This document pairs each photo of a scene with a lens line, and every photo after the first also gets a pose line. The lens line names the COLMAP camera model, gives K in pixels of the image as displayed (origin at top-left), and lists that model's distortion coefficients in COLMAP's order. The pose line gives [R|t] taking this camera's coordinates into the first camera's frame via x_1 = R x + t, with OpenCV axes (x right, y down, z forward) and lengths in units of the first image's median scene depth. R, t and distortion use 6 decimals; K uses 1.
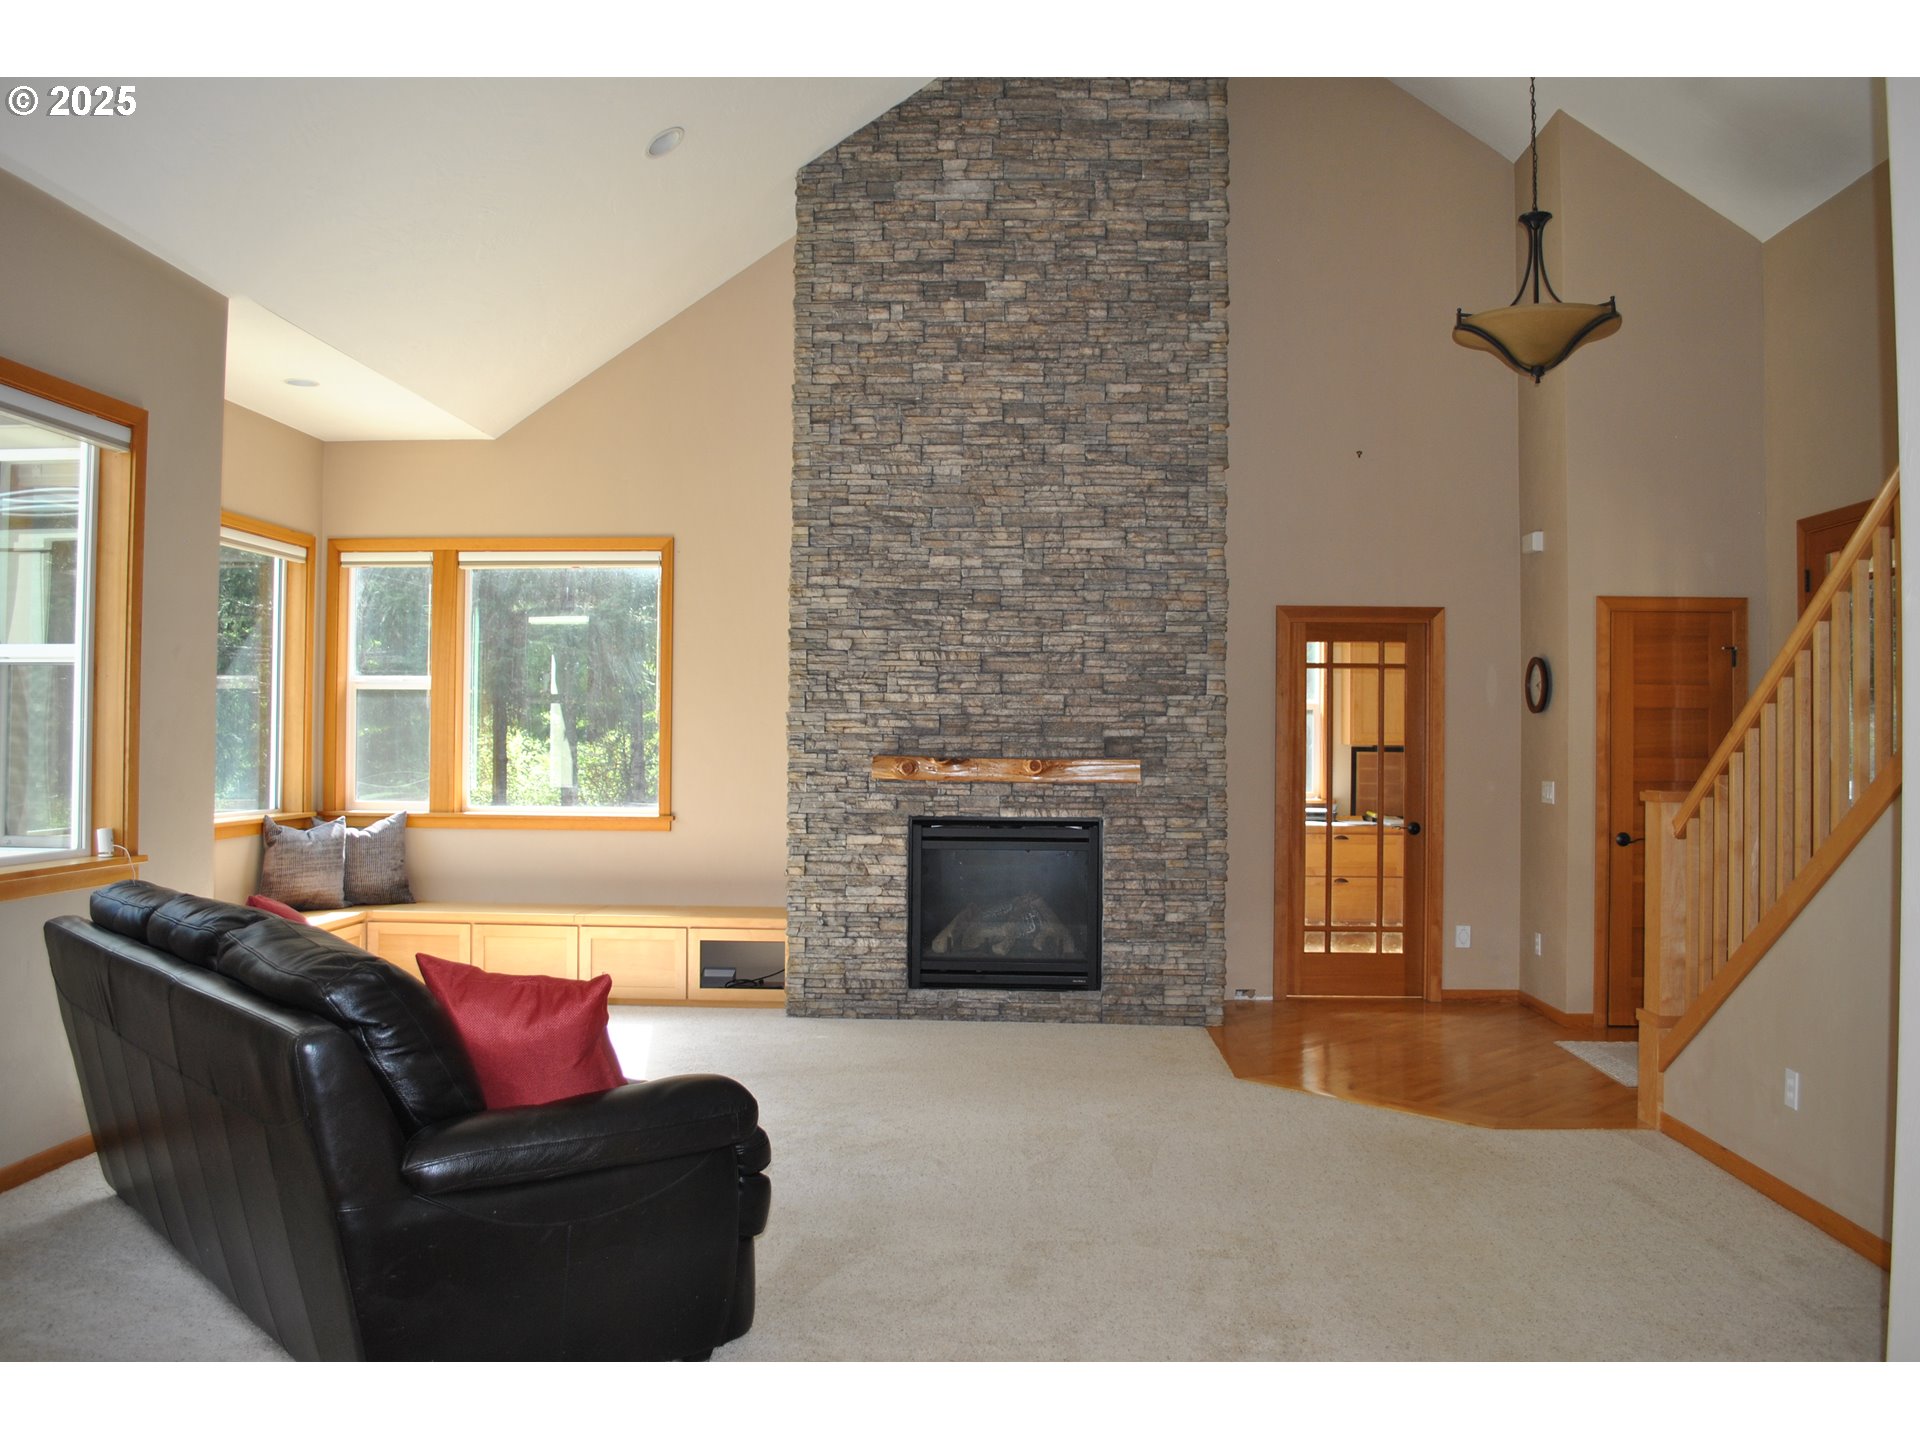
lens RADIAL K [[1505.5, 0, 958.6], [0, 1505.5, 721.9], [0, 0, 1]] dist [-0.080705, 0.005396]
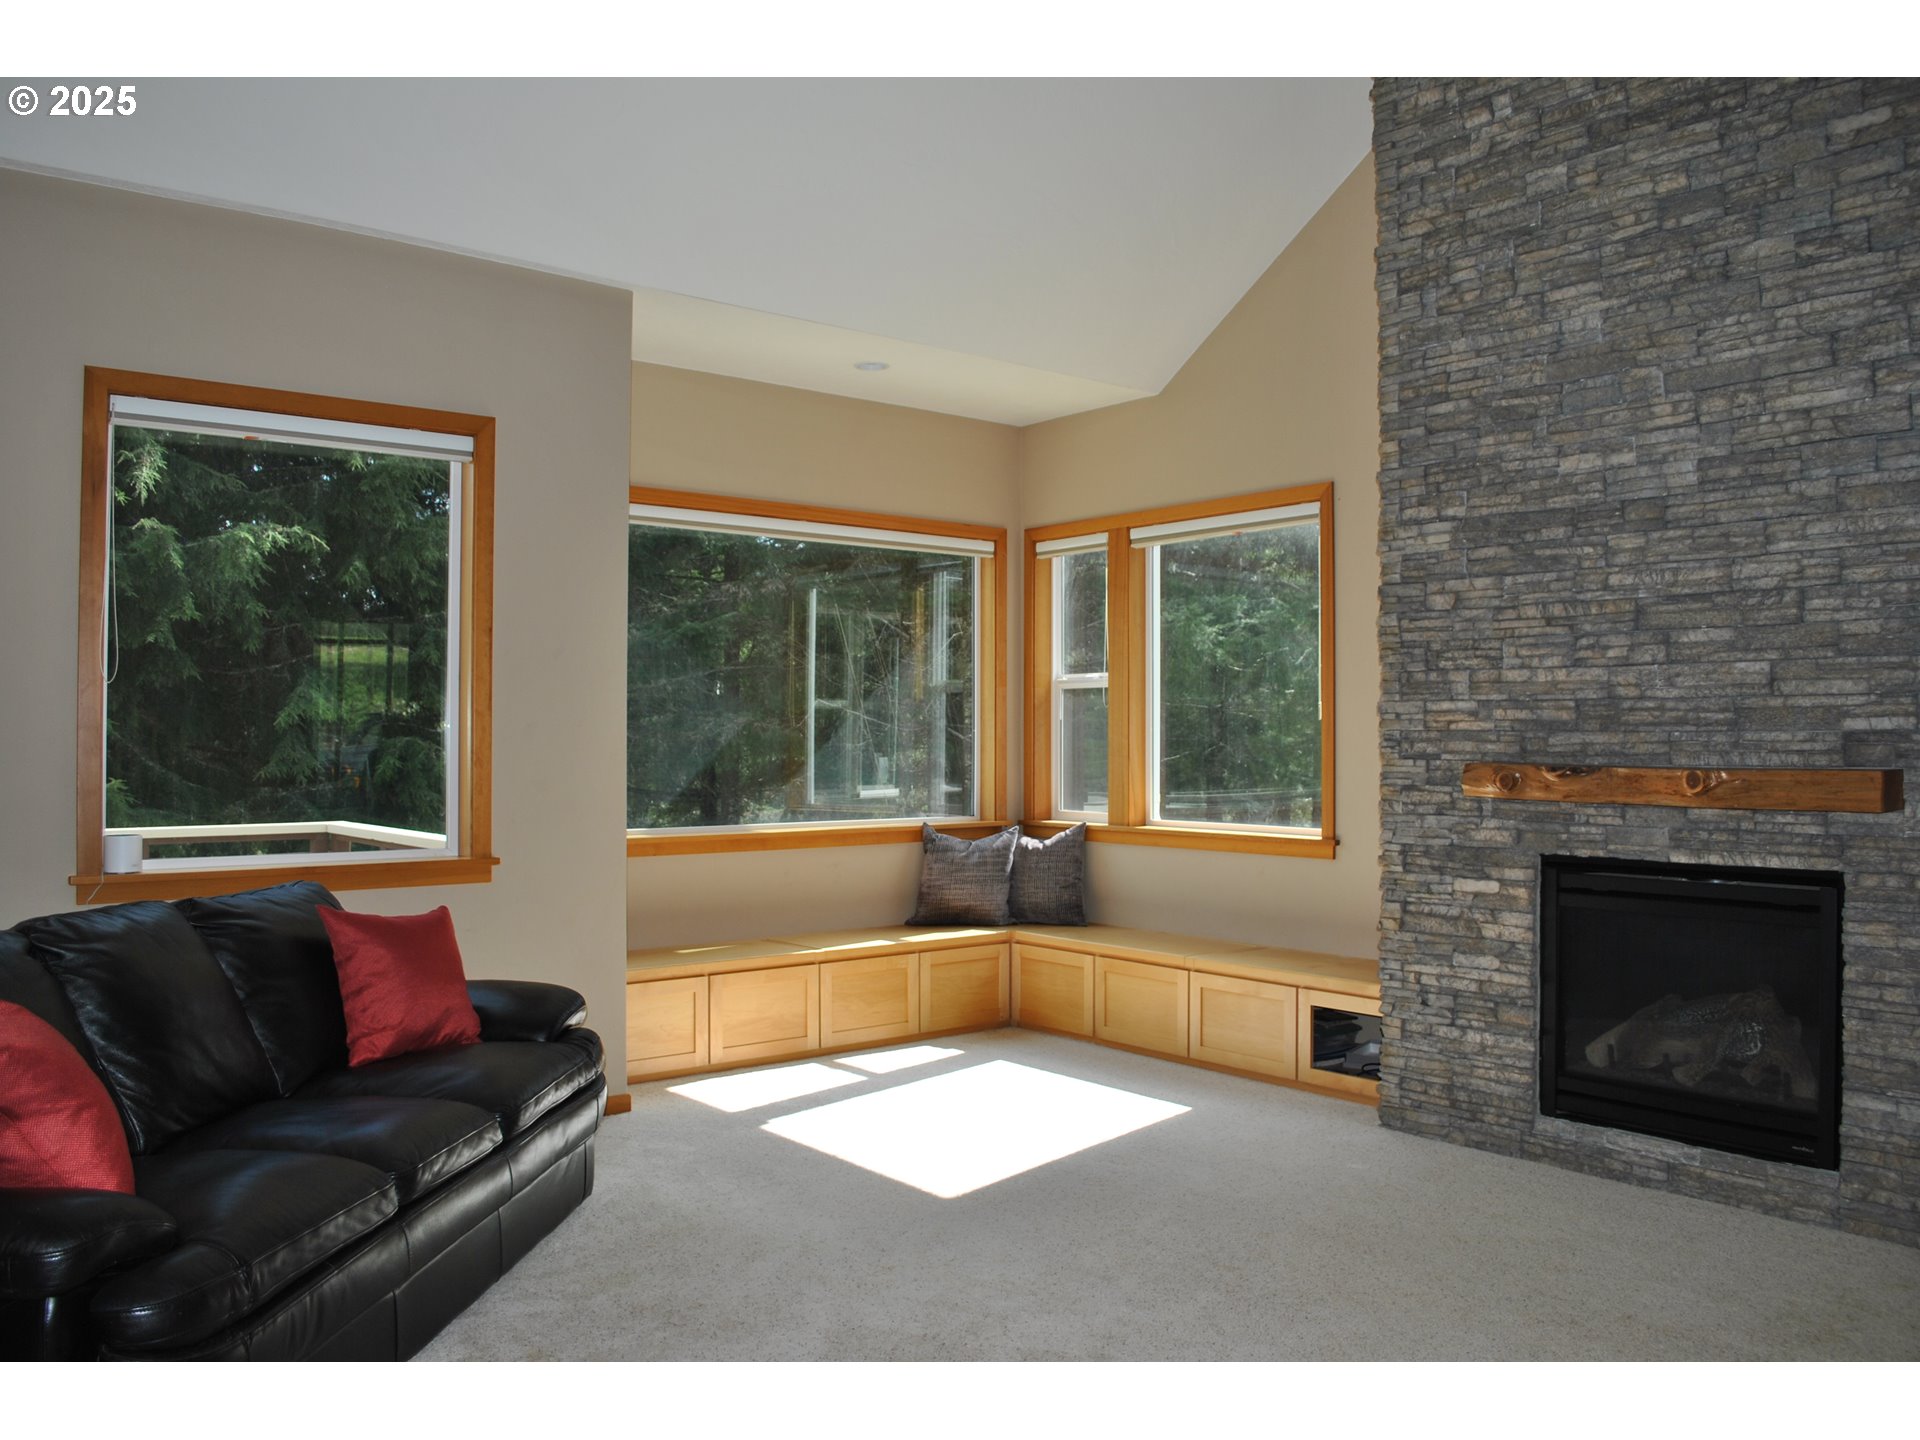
lens RADIAL K [[1505.5, 0, 958.4], [0, 1505.5, 714.4], [0, 0, 1]] dist [-0.080705, 0.005396]
pose [[0.668123, -0.018817, -0.743813, 0.284204], [0.012073, 0.999823, -0.014450, 0.007543], [0.743953, 0.000674, 0.668232, 0.374929]]
